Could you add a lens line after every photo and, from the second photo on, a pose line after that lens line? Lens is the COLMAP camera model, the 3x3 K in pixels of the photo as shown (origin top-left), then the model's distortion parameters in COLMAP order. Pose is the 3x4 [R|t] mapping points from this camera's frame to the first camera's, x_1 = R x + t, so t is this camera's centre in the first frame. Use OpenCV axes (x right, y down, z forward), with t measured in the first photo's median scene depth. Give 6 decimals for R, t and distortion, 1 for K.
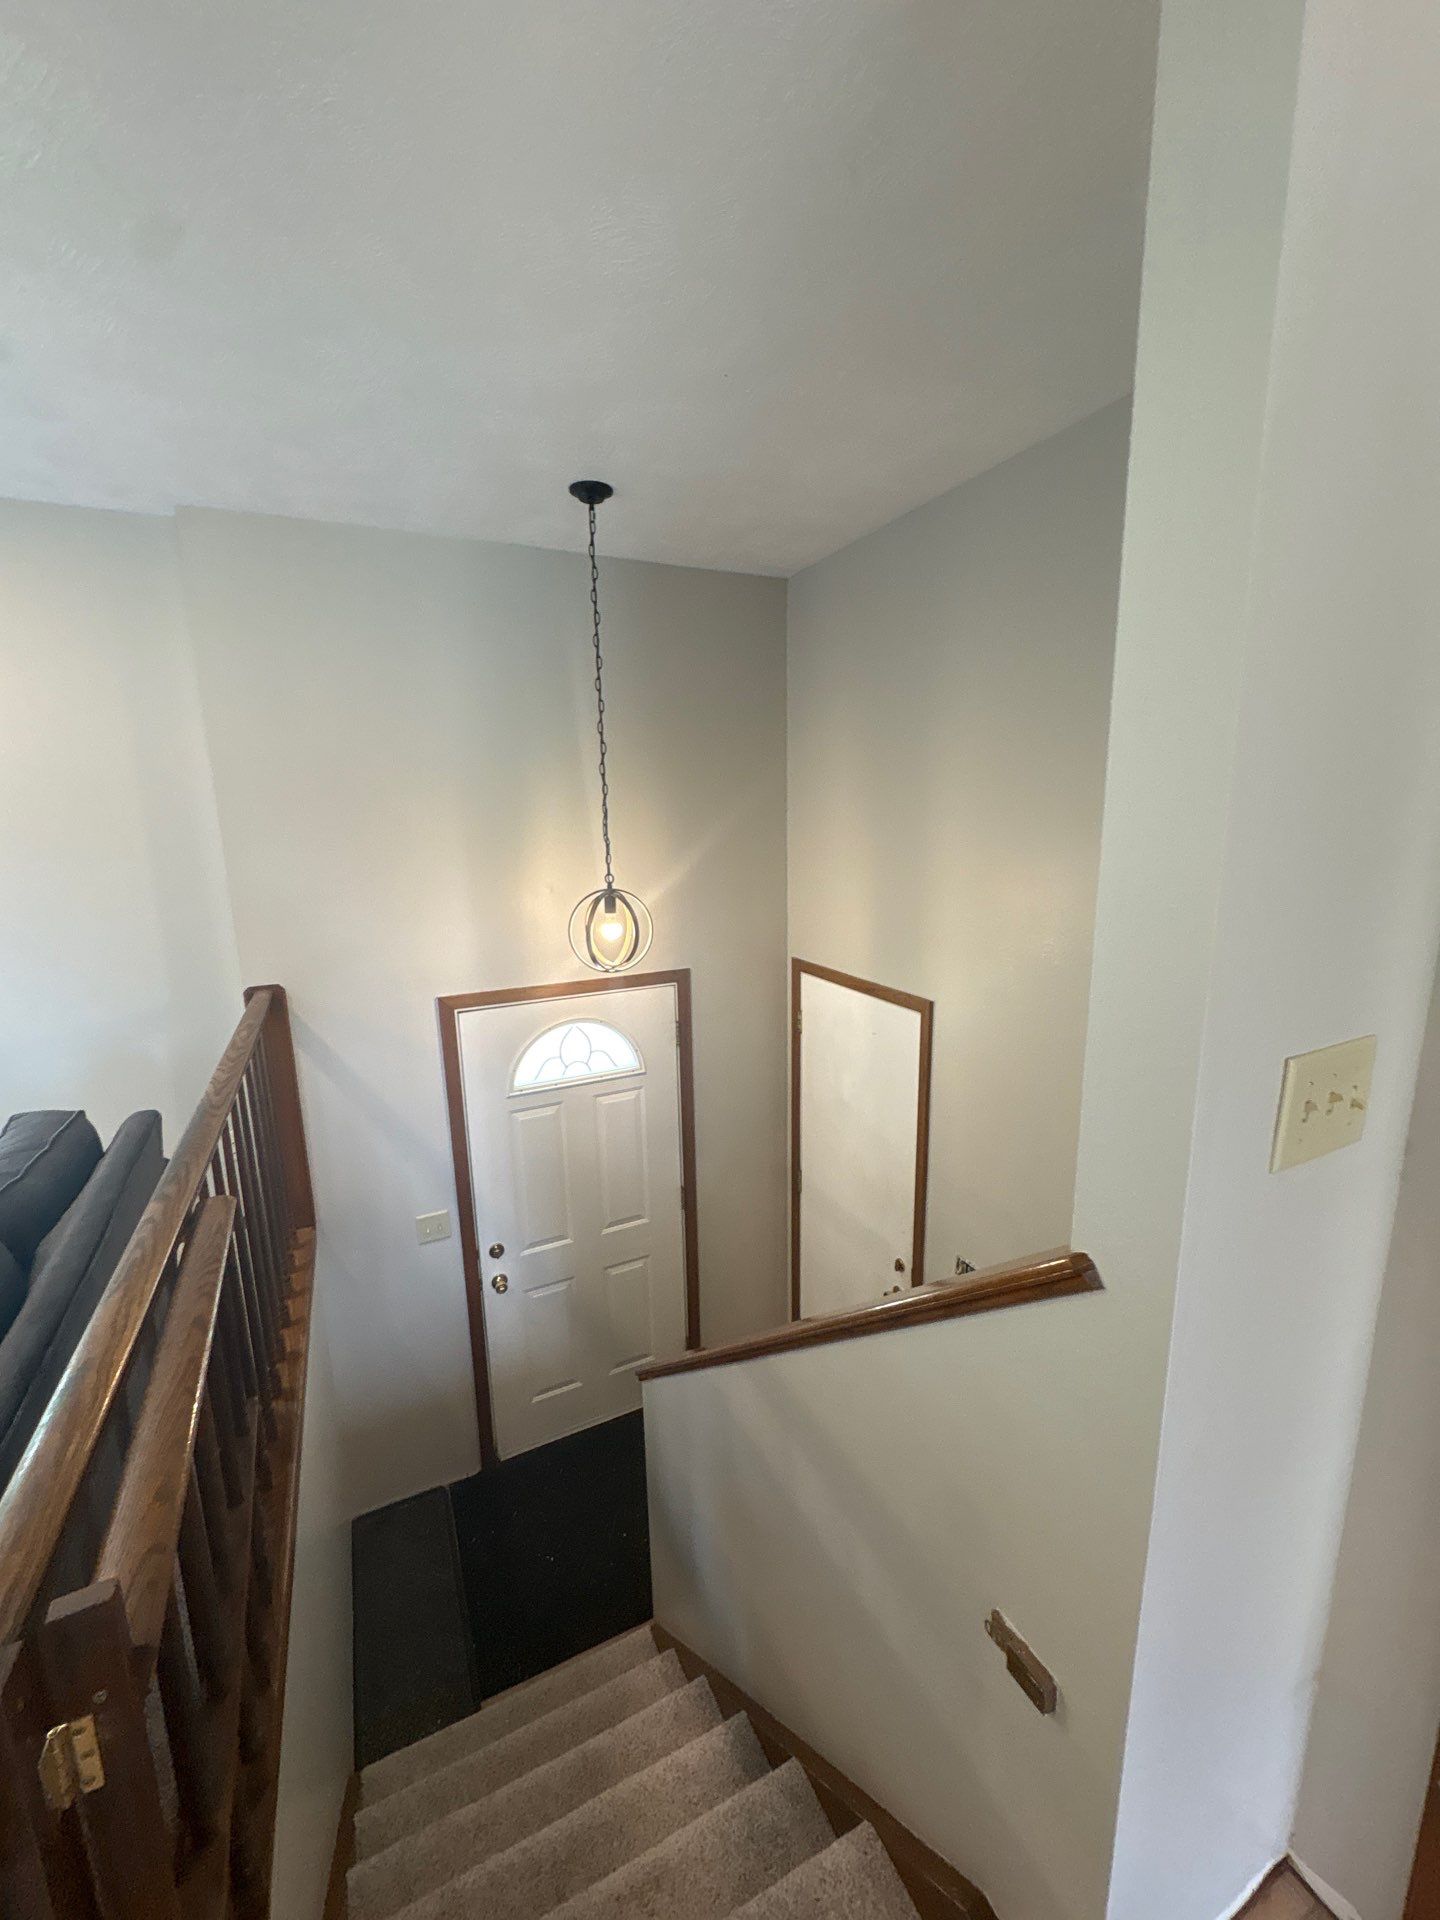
lens RADIAL K [[762.7, 0, 714.1], [0, 762.7, 958.4], [0, 0, 1]] dist [-0.000273, -0.000010]
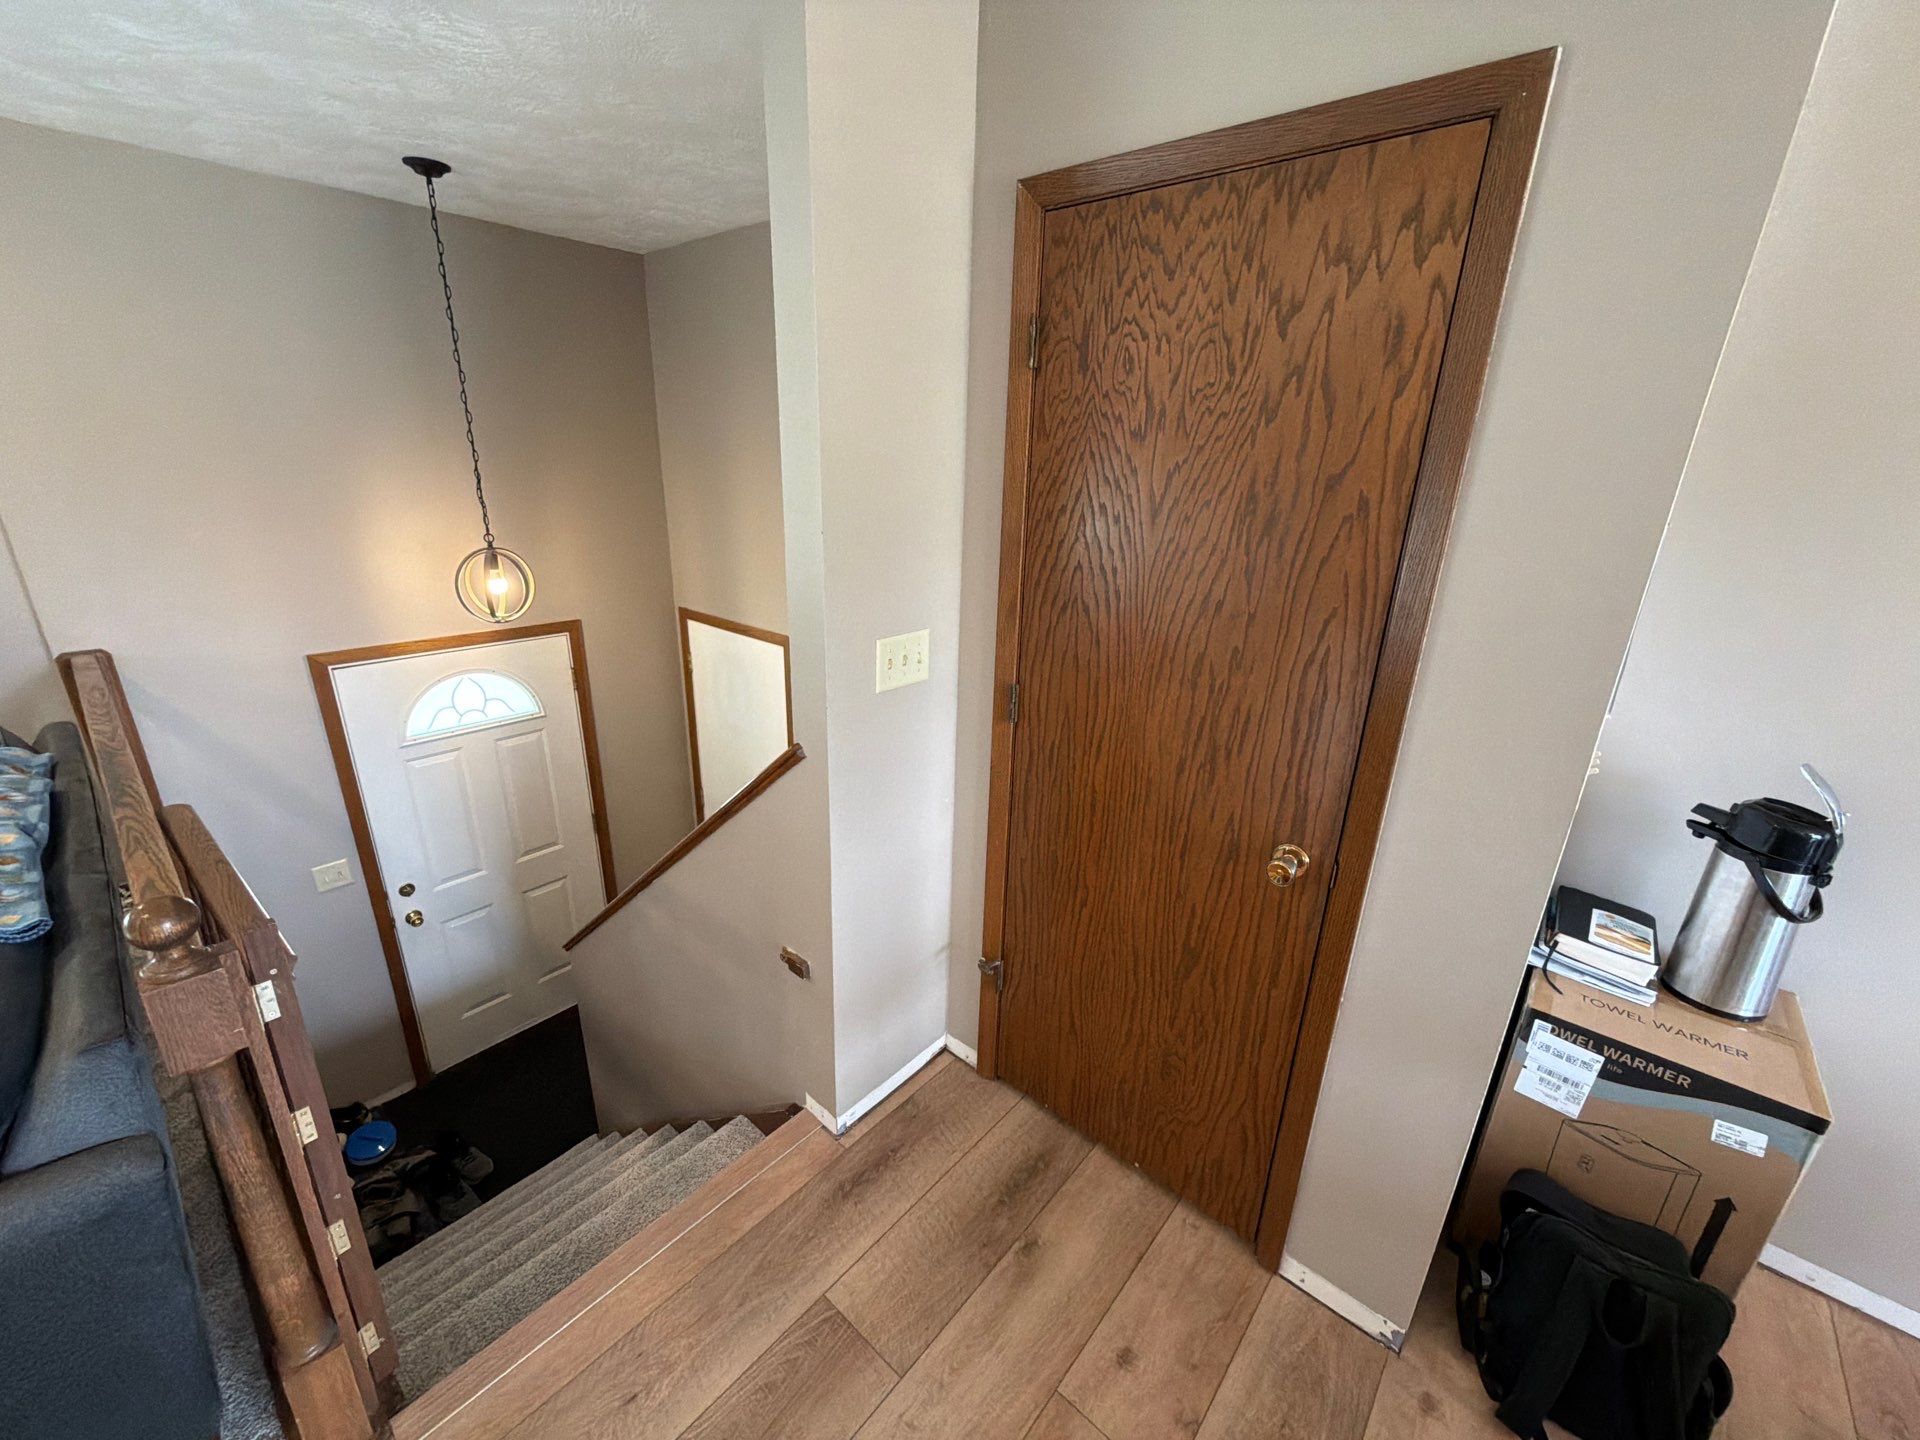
lens RADIAL K [[762.7, 0, 957.0], [0, 762.7, 717.8], [0, 0, 1]] dist [-0.000273, -0.000010]
pose [[0.914805, -0.086404, 0.394546, 0.022055], [0.029659, 0.988583, 0.147728, 0.009638], [-0.402806, -0.123440, 0.906923, -0.276754]]
